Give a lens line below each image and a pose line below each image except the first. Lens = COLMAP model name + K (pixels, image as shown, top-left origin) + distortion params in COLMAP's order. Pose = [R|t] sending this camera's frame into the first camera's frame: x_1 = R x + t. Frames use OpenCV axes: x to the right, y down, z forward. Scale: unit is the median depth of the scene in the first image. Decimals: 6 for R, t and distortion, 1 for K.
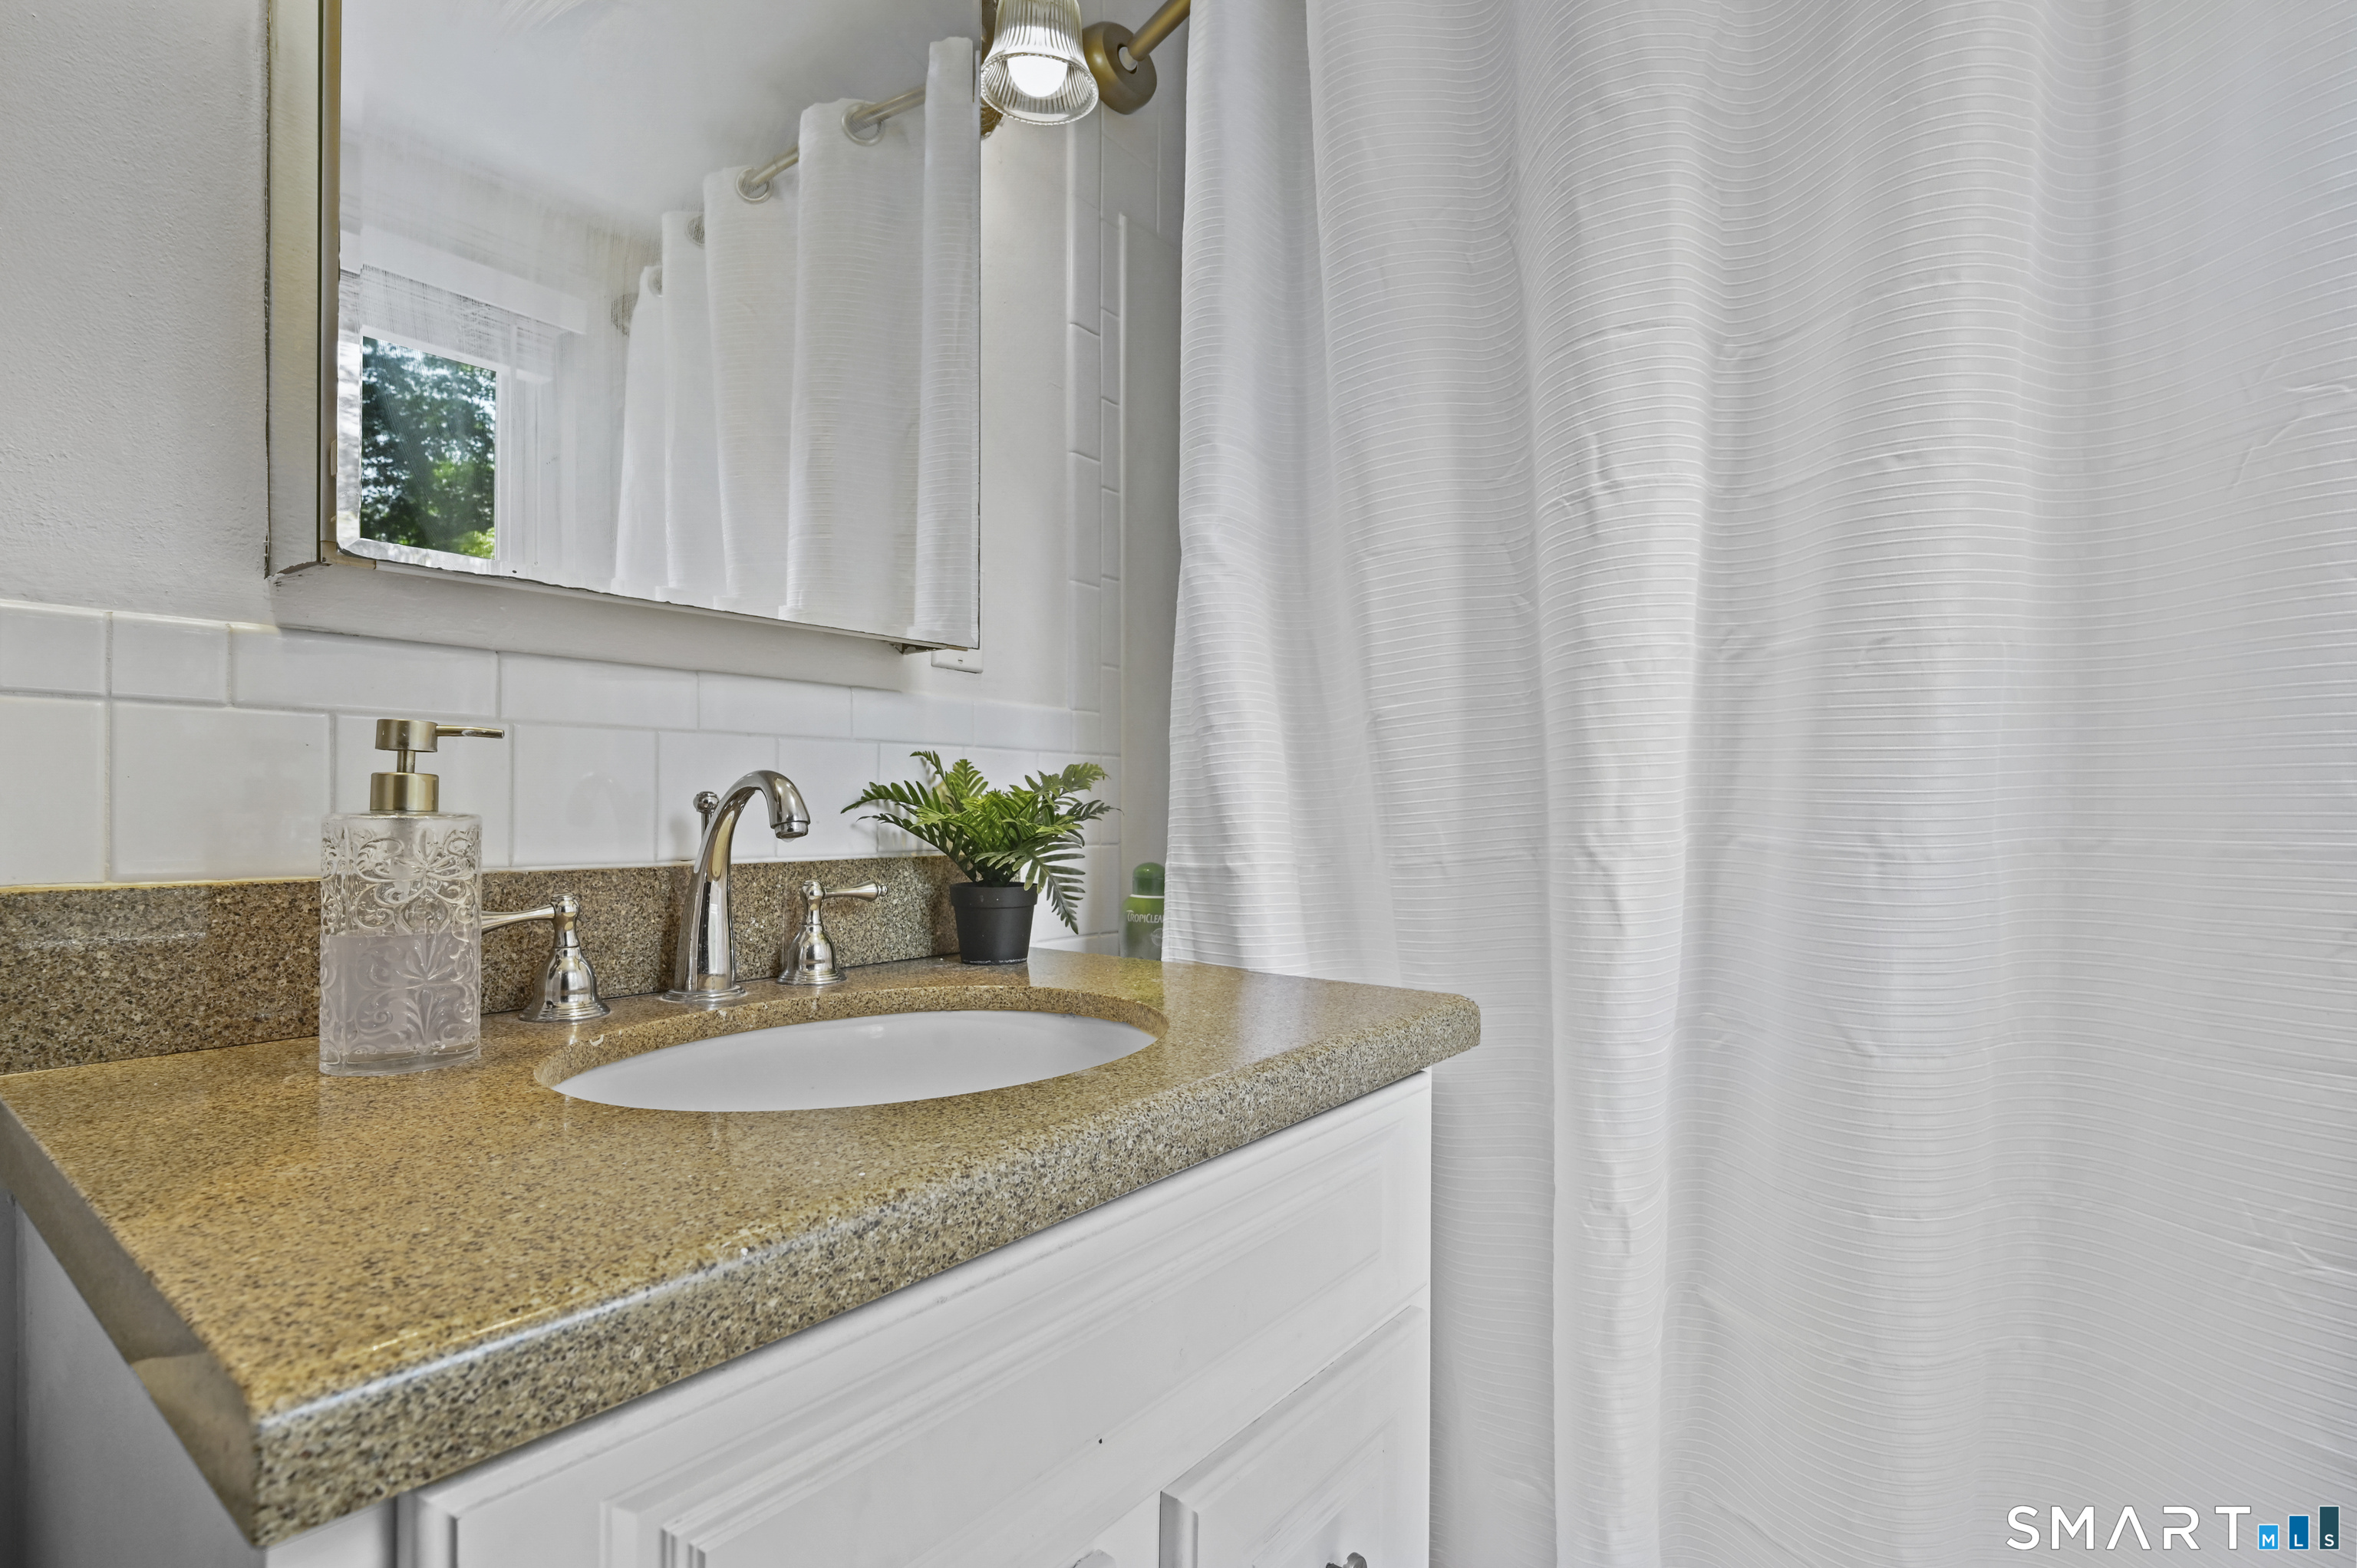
lens RADIAL K [[1094.3, 0, 1185.8], [0, 1094.3, 792.7], [0, 0, 1]] dist [-0.010319, -0.001302]
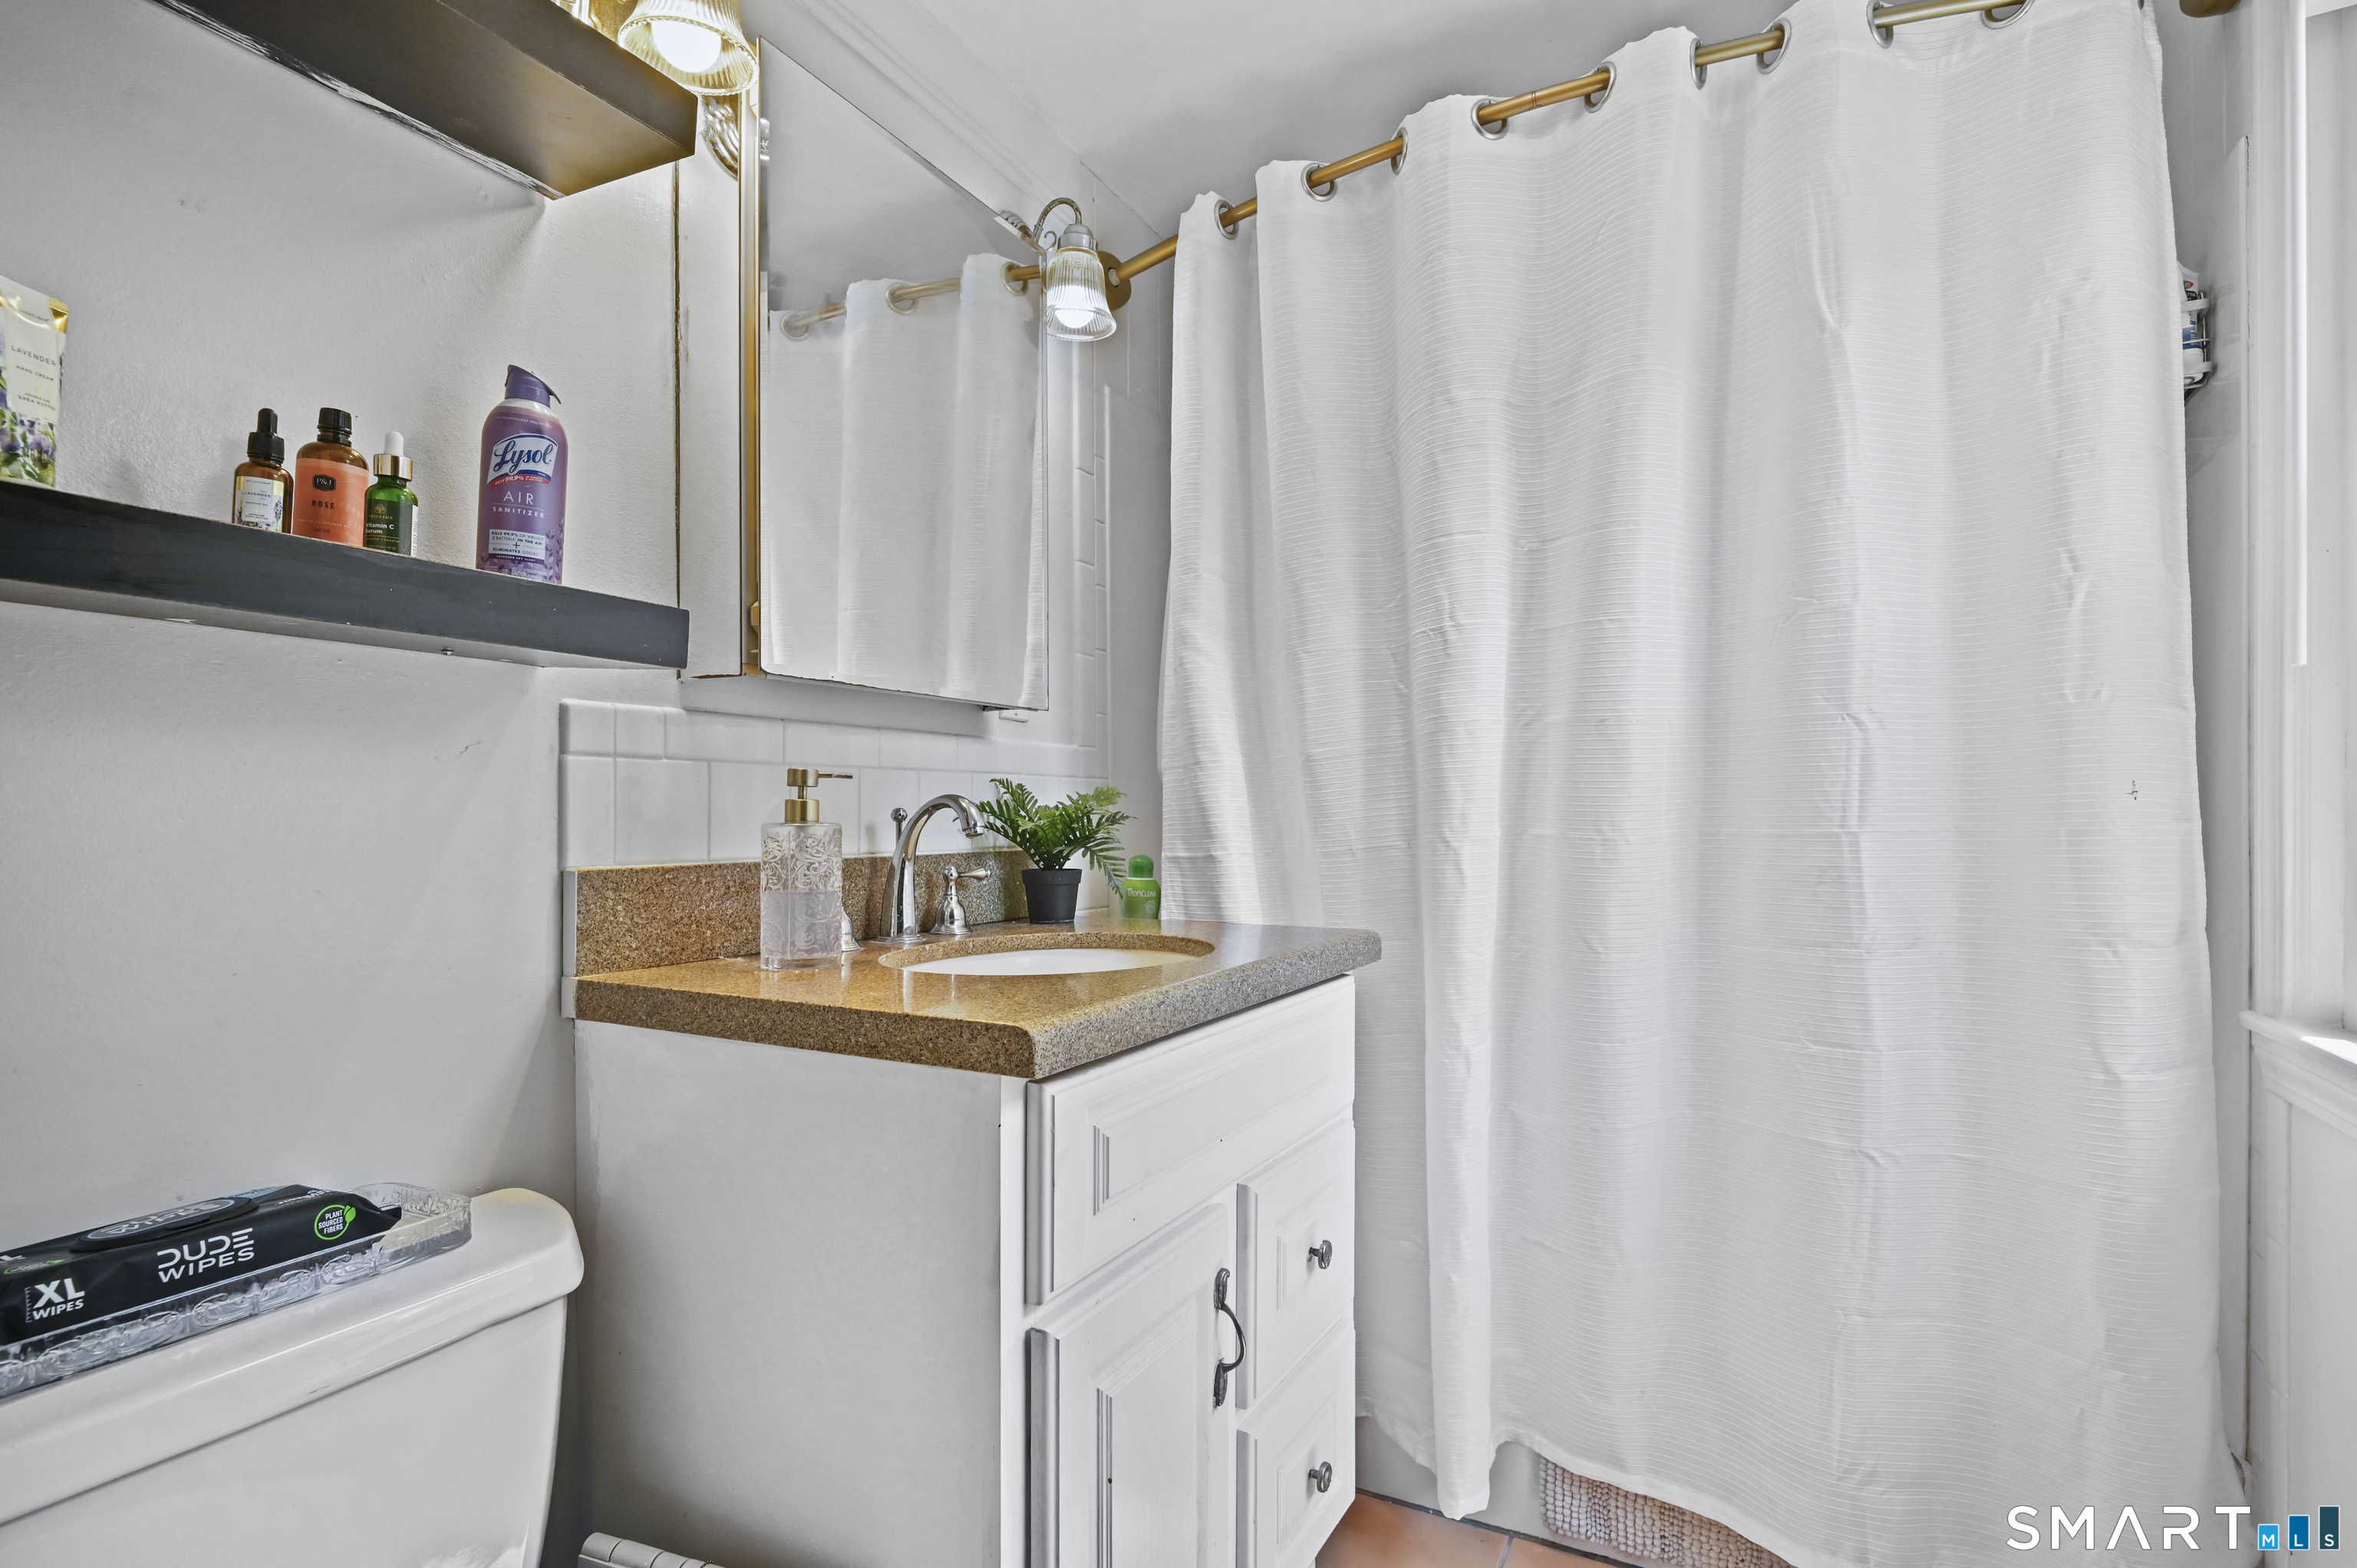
lens RADIAL K [[1094.3, 0, 1173.2], [0, 1094.3, 795.4], [0, 0, 1]] dist [-0.010319, -0.001302]
pose [[0.989331, -0.004614, 0.145611, -0.283549], [0.005307, 0.999976, -0.004372, -0.010054], [-0.145587, 0.005099, 0.989332, -0.592236]]
